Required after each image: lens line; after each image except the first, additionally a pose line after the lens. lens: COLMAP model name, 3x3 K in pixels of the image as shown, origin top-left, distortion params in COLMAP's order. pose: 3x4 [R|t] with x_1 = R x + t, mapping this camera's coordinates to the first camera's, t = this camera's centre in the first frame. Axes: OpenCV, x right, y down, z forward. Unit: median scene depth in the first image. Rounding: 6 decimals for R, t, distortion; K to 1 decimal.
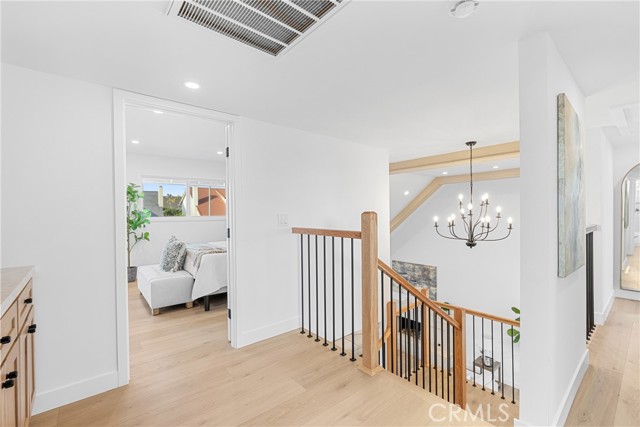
lens RADIAL K [[283.4, 0, 320.0], [0, 283.4, 213.5], [0, 0, 1]] dist [-0.001363, -0.000080]
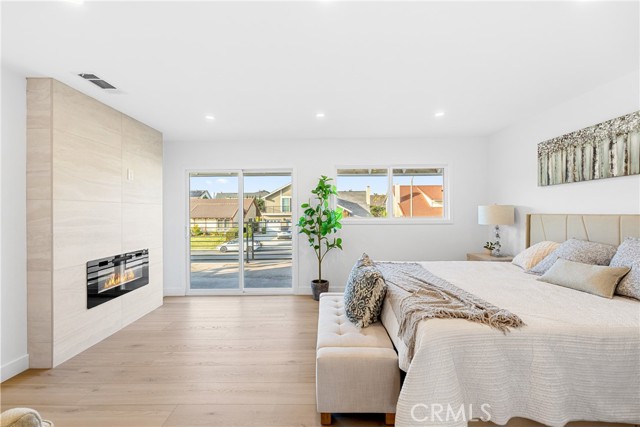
lens RADIAL K [[269.0, 0, 318.6], [0, 269.0, 211.5], [0, 0, 1]] dist [0.000624, 0.000285]
pose [[0.765442, 0.005423, -0.643482, -0.188267], [-0.002623, 0.999982, 0.005307, -0.010229], [0.643500, -0.002375, 0.765442, 0.411702]]
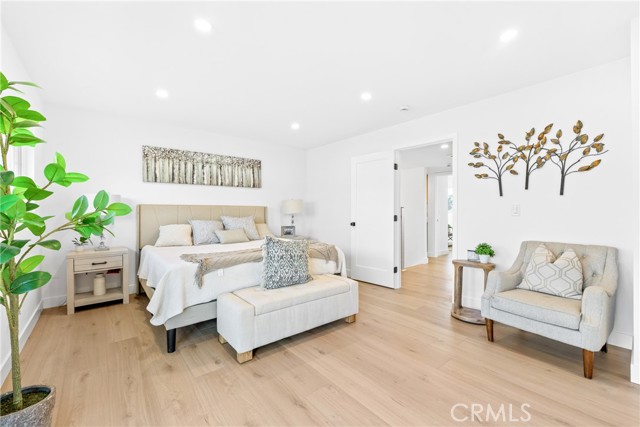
lens RADIAL K [[269.0, 0, 318.6], [0, 269.0, 211.5], [0, 0, 1]] dist [0.000624, 0.000285]
pose [[0.013234, 0.011239, 0.999849, -0.910688], [-0.000330, 0.999937, -0.011235, 0.023654], [-0.999912, -0.000181, 0.013237, 0.711463]]
